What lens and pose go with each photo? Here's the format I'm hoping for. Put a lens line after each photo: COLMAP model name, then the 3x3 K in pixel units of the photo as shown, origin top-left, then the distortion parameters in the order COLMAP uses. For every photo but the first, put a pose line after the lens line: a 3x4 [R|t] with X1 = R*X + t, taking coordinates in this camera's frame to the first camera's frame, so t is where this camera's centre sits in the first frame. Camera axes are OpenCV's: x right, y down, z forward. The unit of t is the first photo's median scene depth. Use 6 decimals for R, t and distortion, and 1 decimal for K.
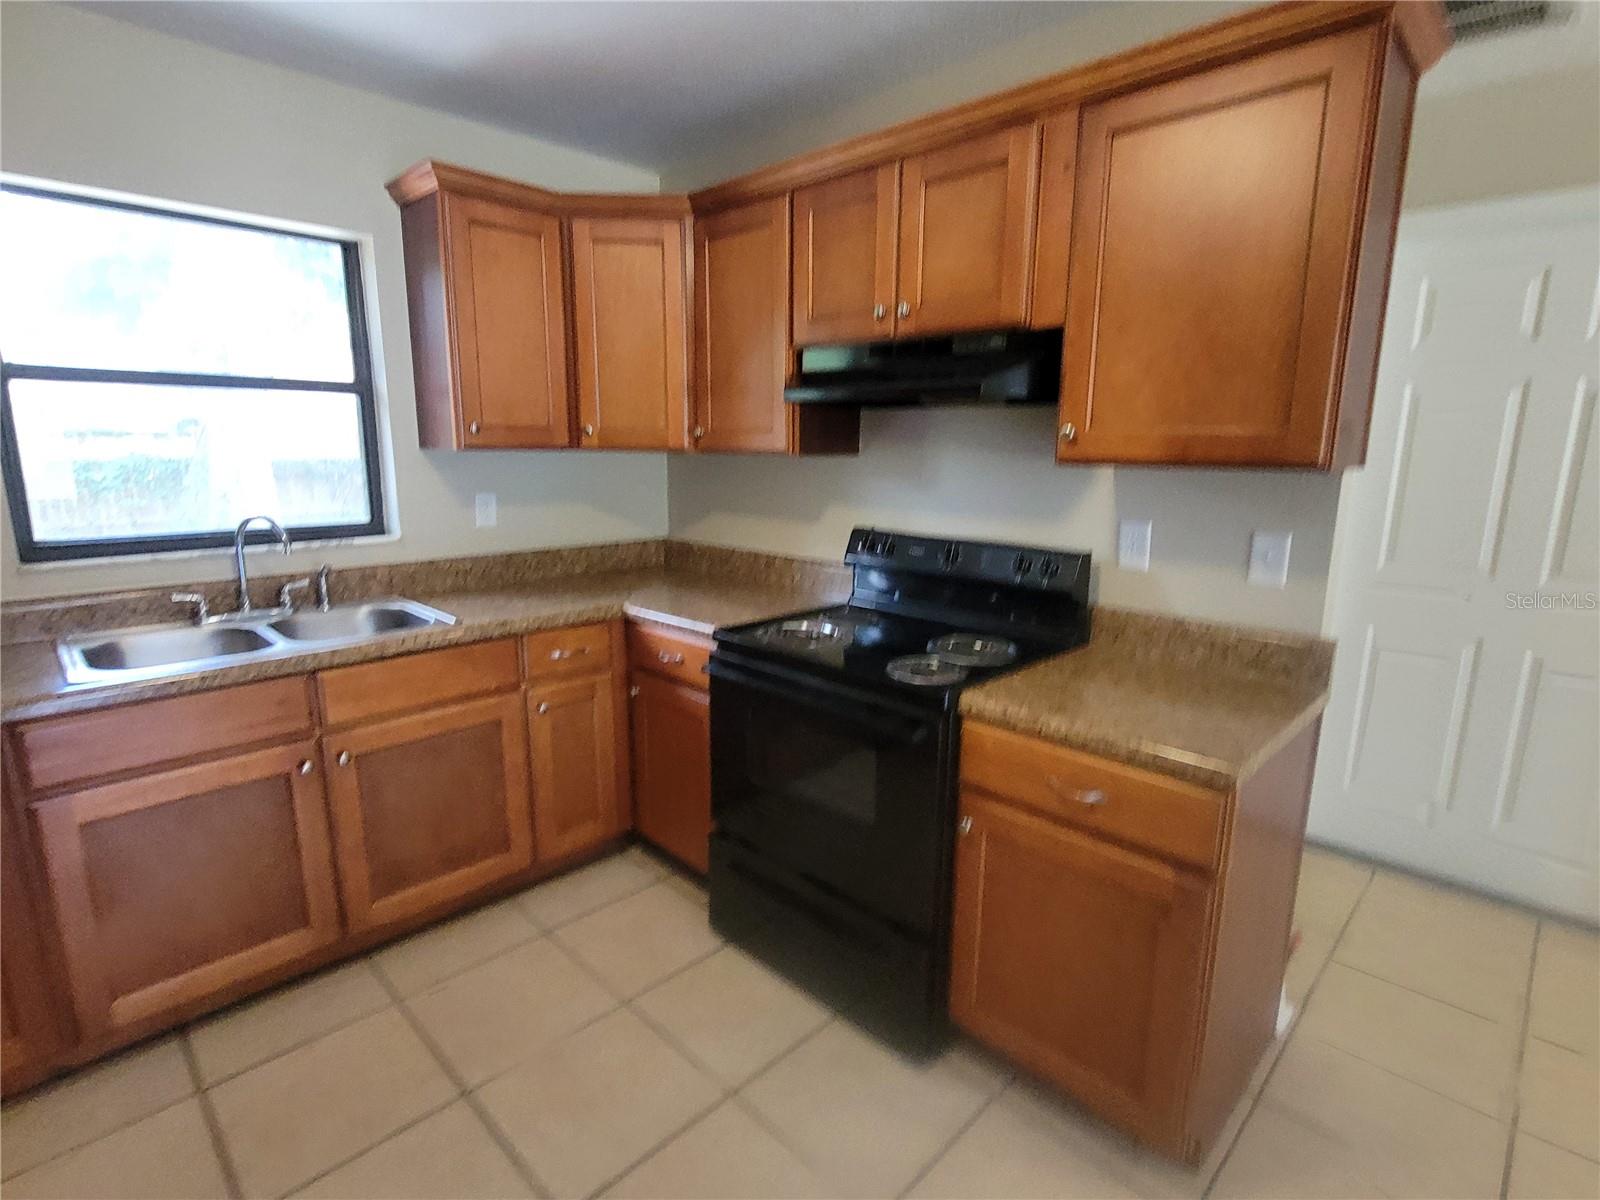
lens RADIAL K [[781.5, 0, 800.0], [0, 781.5, 600.0], [0, 0, 1]] dist [-0.012721, -0.000300]
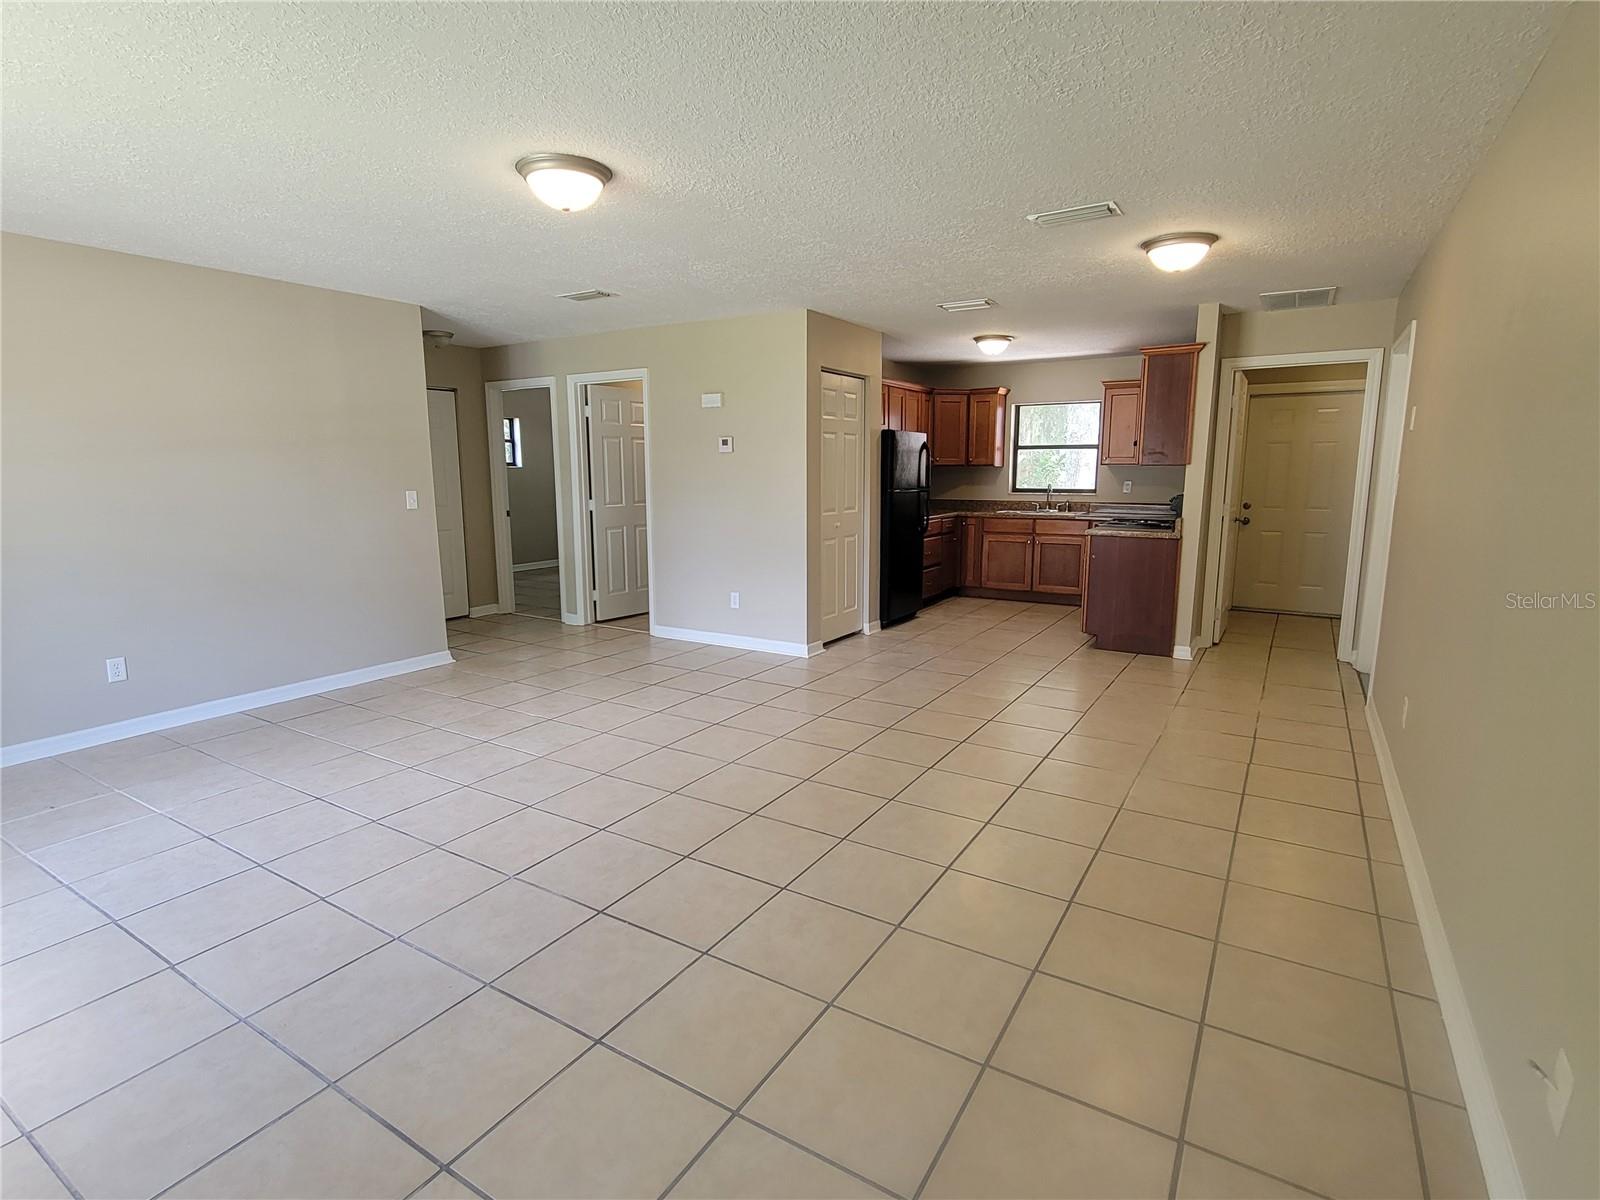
lens RADIAL K [[806.7, 0, 802.3], [0, 806.7, 599.2], [0, 0, 1]] dist [0.000928, 0.000608]
pose [[0.210705, 0.144057, -0.966877, 2.795037], [-0.190295, 0.976205, 0.103977, 0.251830], [0.958849, 0.162083, 0.233105, -0.930879]]
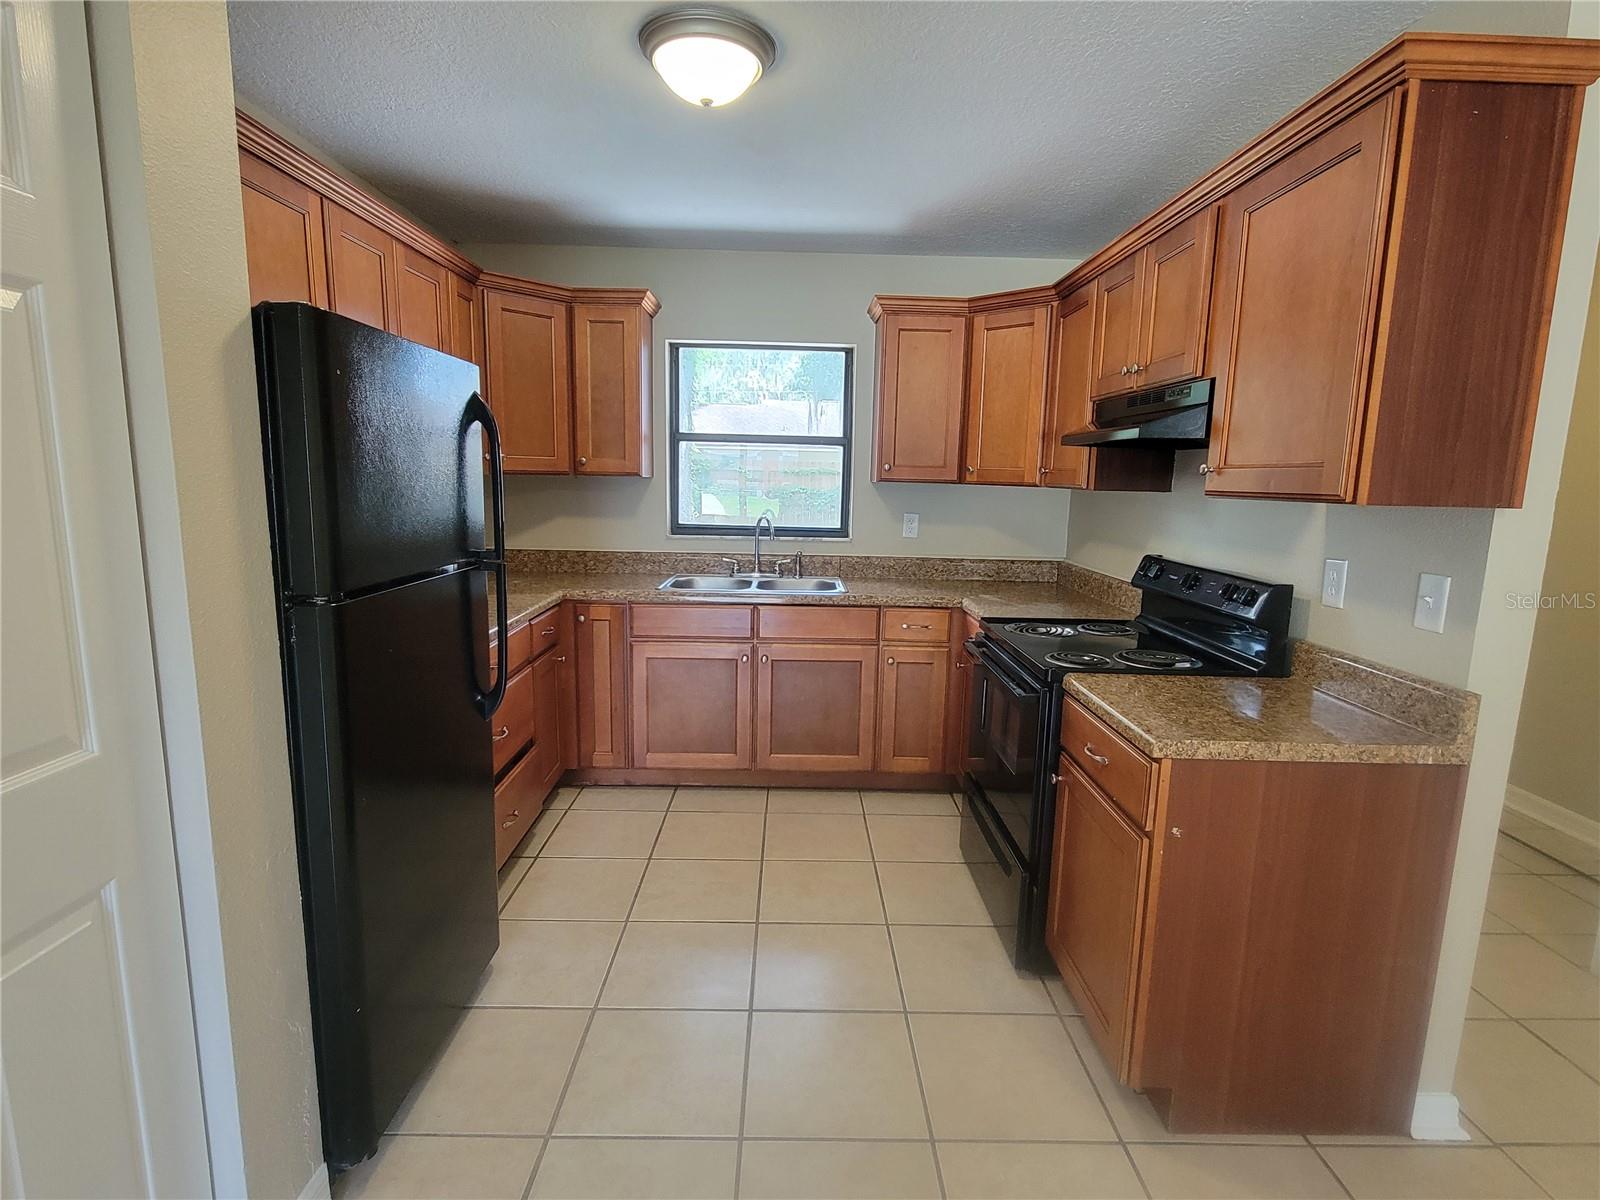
lens RADIAL K [[781.5, 0, 800.0], [0, 781.5, 600.0], [0, 0, 1]] dist [-0.012721, -0.000300]
pose [[0.705866, 0.115658, -0.698839, 0.563493], [-0.153884, 0.988056, 0.008092, 0.043764], [0.691428, 0.101828, 0.715233, -0.153906]]
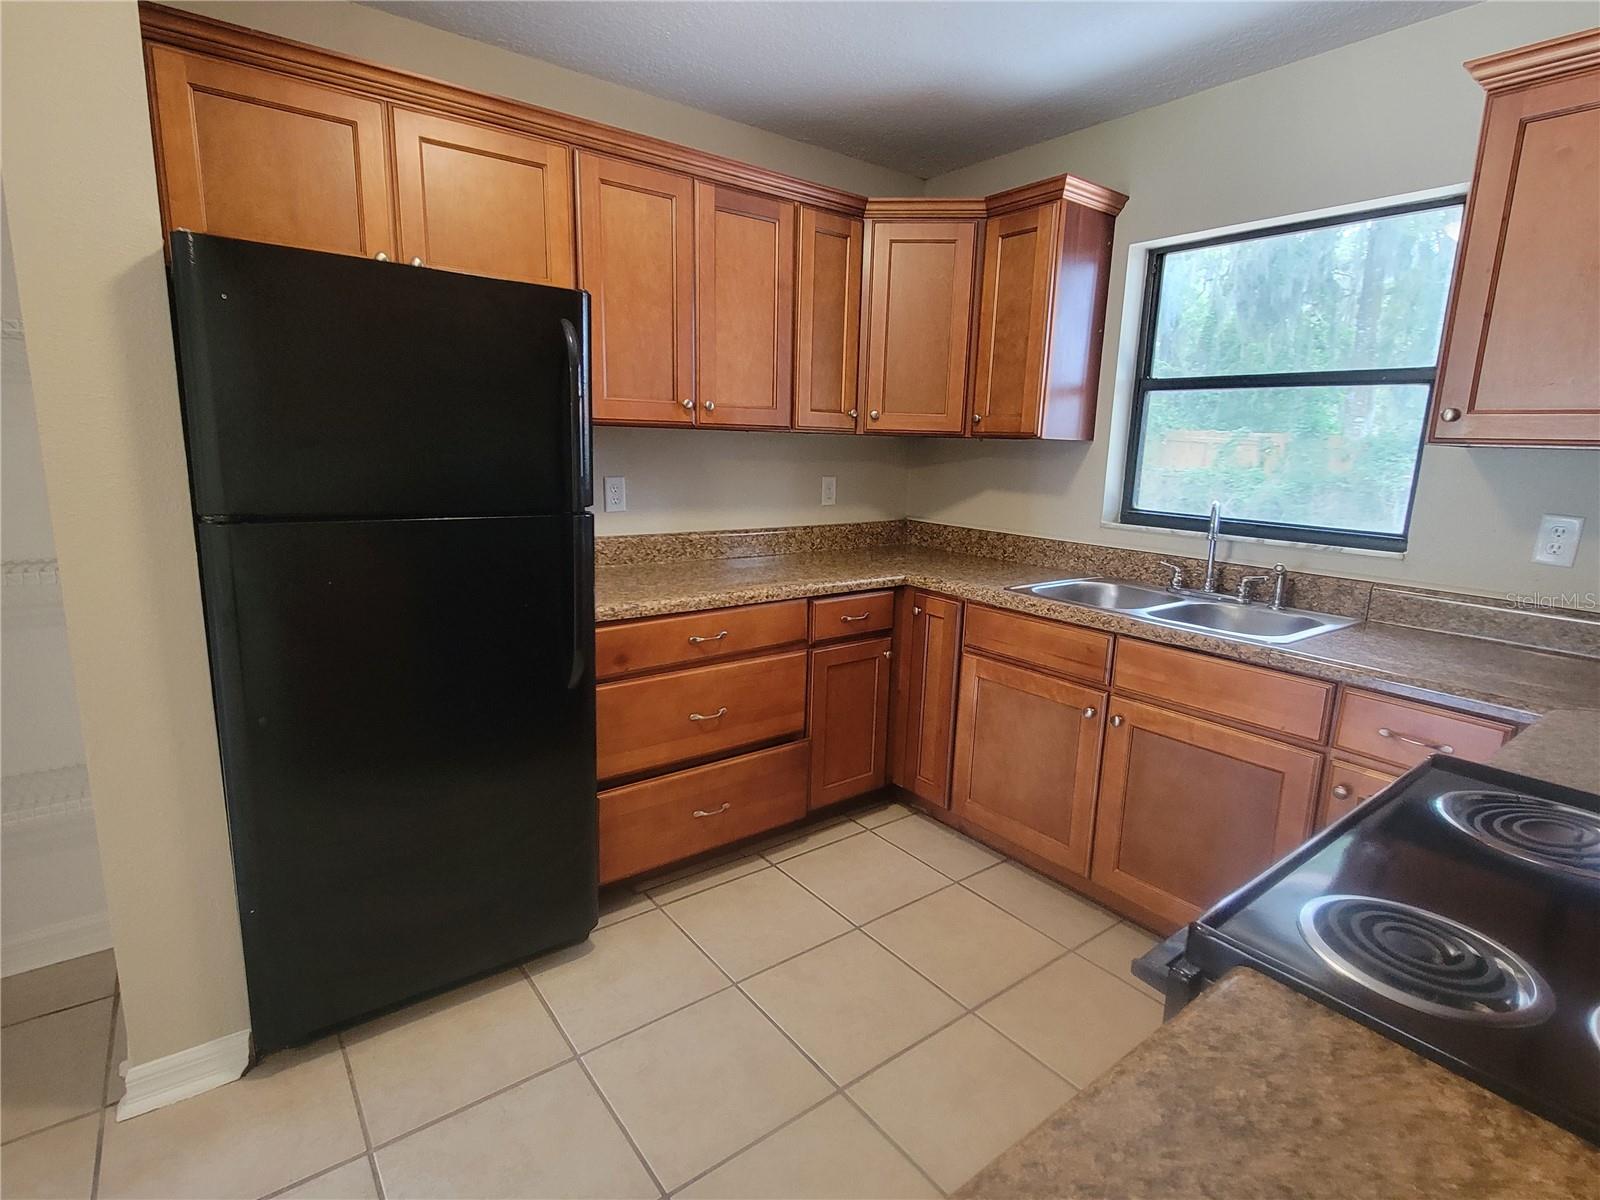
lens RADIAL K [[806.7, 0, 802.3], [0, 806.7, 599.2], [0, 0, 1]] dist [0.000928, 0.000608]
pose [[-0.156430, 0.174798, -0.972099, 0.480421], [-0.227546, 0.951362, 0.207685, -0.080893], [0.961121, 0.253685, -0.109047, 0.579839]]
